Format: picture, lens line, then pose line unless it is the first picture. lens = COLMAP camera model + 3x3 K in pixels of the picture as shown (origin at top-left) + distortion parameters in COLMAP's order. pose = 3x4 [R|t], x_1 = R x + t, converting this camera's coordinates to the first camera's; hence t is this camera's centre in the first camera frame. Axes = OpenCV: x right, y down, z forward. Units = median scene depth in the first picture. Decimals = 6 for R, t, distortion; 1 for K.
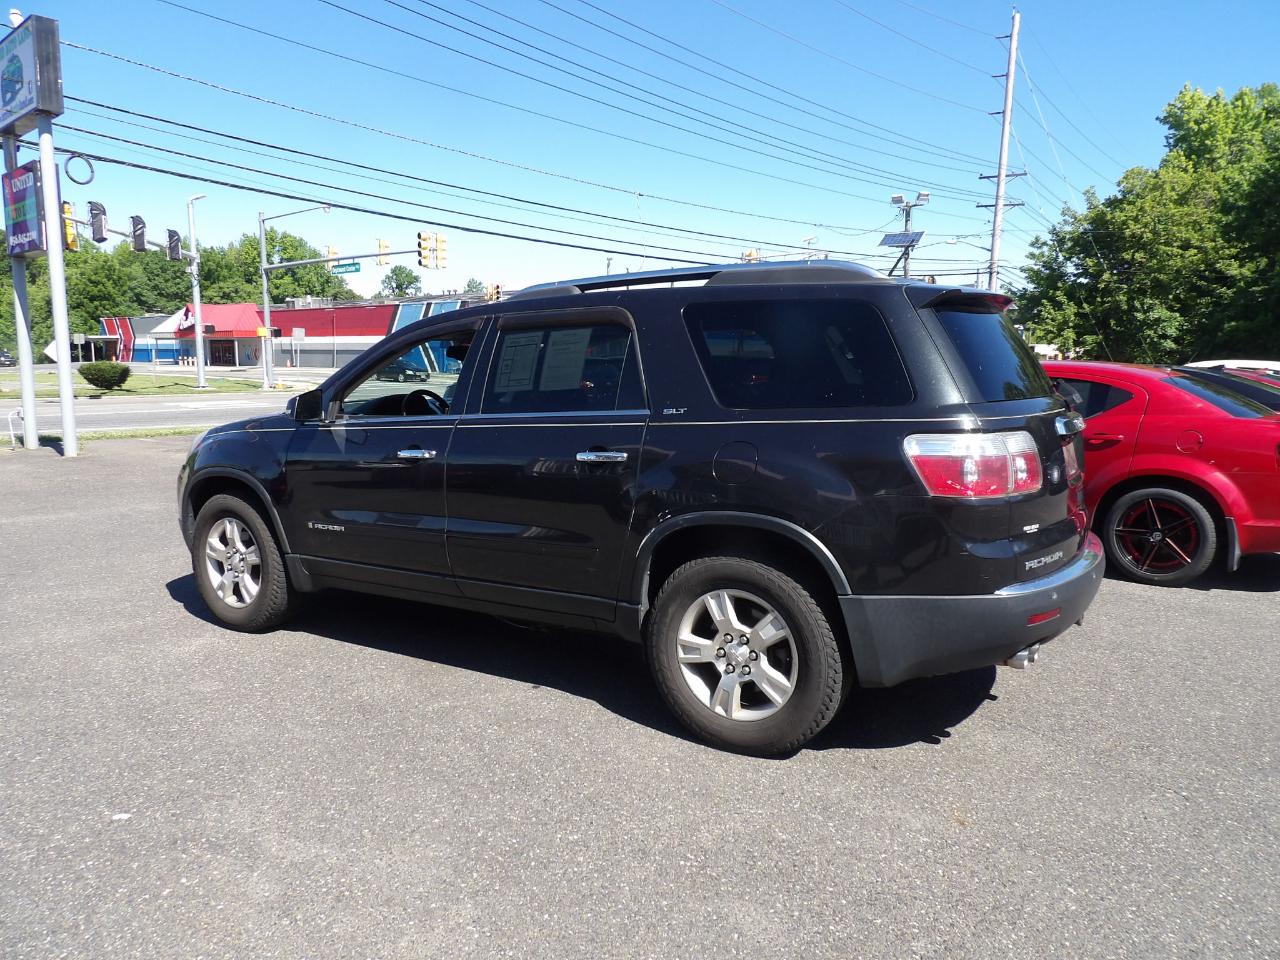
lens RADIAL K [[903.5, 0, 646.5], [0, 903.5, 475.8], [0, 0, 1]] dist [-0.025051, 0.038526]
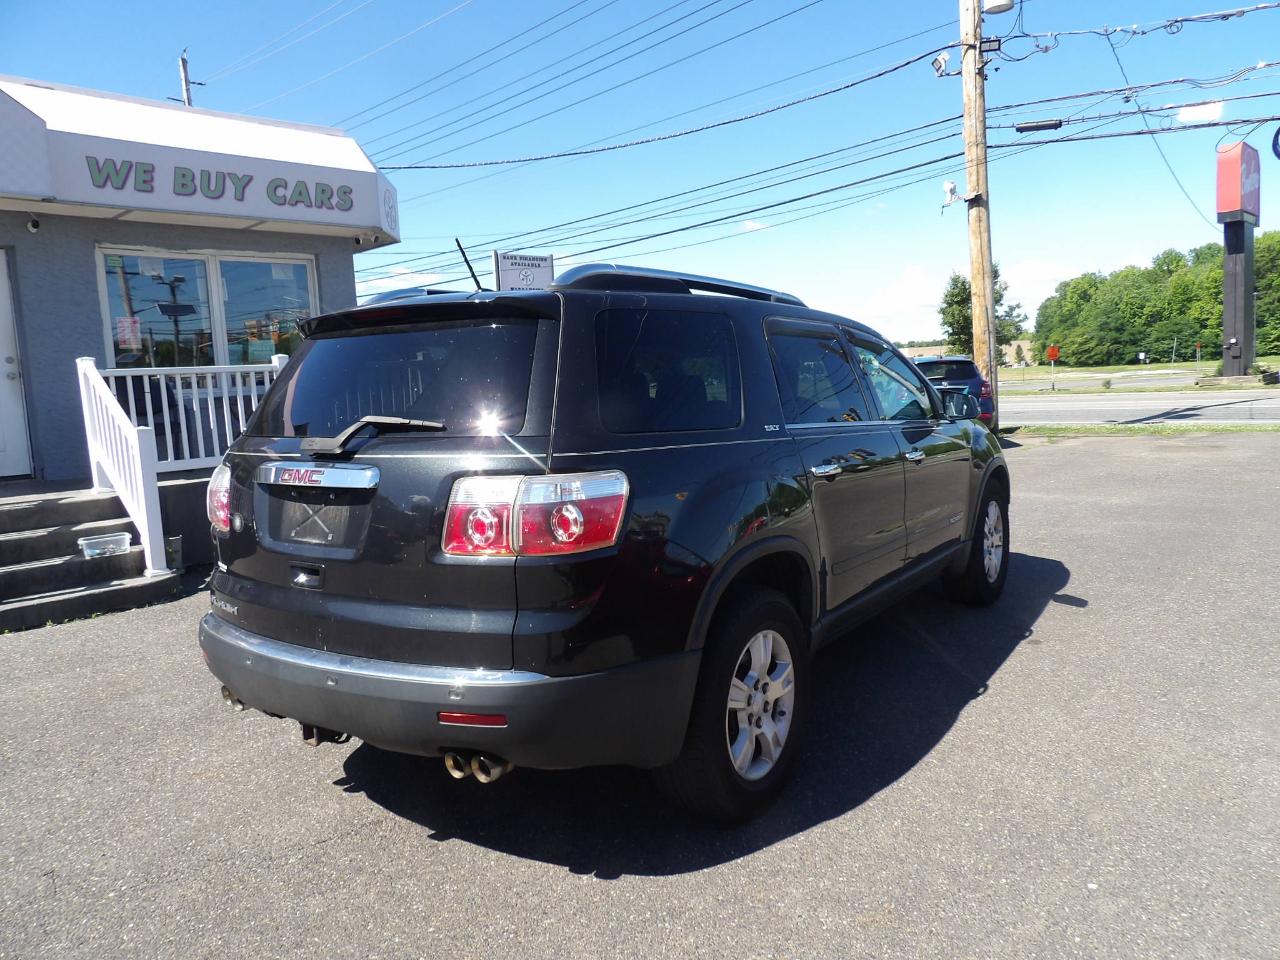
lens RADIAL K [[915.5, 0, 658.6], [0, 915.5, 475.1], [0, 0, 1]] dist [-0.047011, 0.048433]
pose [[-0.032349, 0.107548, -0.993673, 1.187888], [-0.080929, 0.990647, 0.109856, -0.161564], [0.996195, 0.083971, -0.023343, 1.273419]]
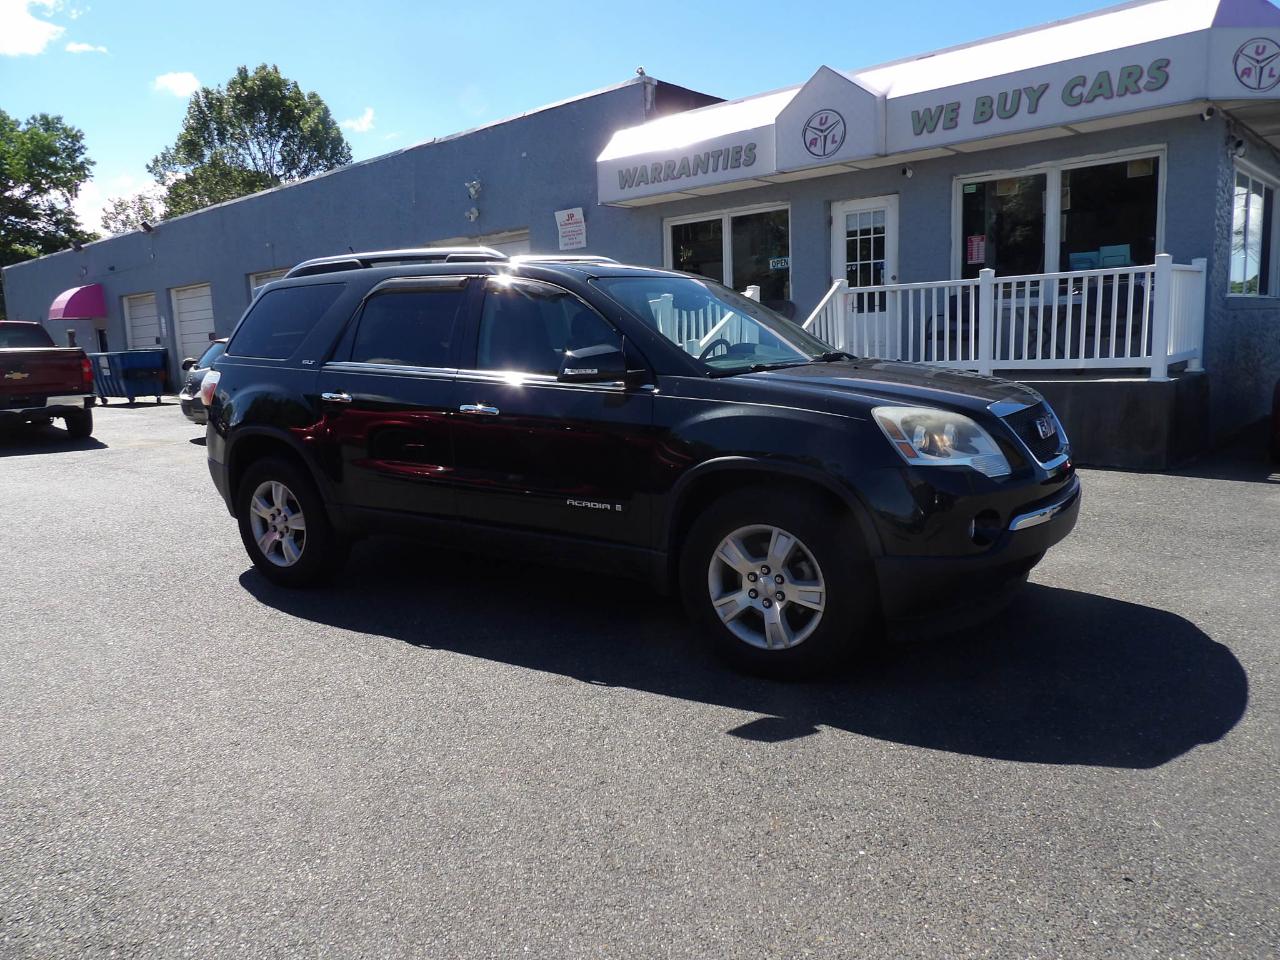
lens RADIAL K [[904.1, 0, 651.6], [0, 904.1, 476.0], [0, 0, 1]] dist [-0.021584, 0.031619]
pose [[-0.999377, 0.032490, 0.013817, -0.223142], [0.035080, 0.957995, 0.284630, -0.318853], [-0.003988, 0.284937, -0.958538, 2.684451]]
